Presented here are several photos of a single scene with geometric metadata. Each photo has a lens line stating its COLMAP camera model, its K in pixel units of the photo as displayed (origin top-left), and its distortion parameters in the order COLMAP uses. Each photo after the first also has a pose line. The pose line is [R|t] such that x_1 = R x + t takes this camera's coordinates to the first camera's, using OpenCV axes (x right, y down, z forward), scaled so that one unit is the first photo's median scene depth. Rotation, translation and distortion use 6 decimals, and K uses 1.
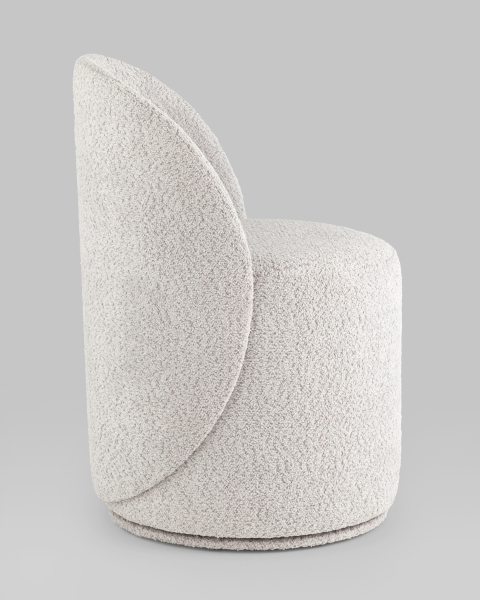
lens RADIAL K [[2293.7, 0, 240.0], [0, 2293.7, 300.0], [0, 0, 1]] dist [0.492448, -1.707501]
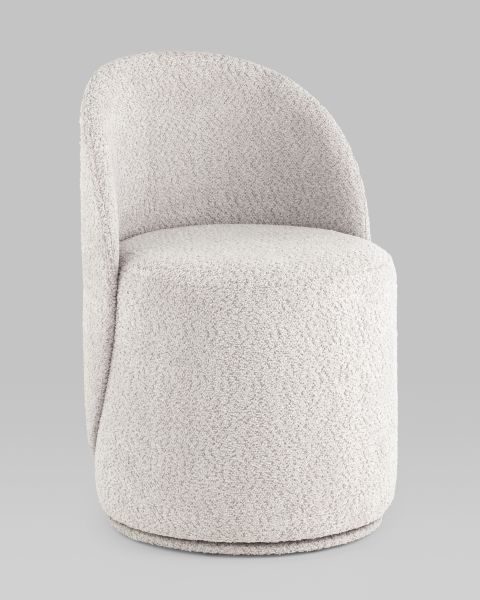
lens RADIAL K [[2293.7, 0, 240.0], [0, 2293.7, 300.0], [0, 0, 1]] dist [0.492448, -1.707501]
pose [[0.513589, 0.159462, -0.843088, 0.885365], [-0.159573, 0.983188, 0.088752, -0.095115], [0.843067, 0.088952, 0.530401, 0.484863]]
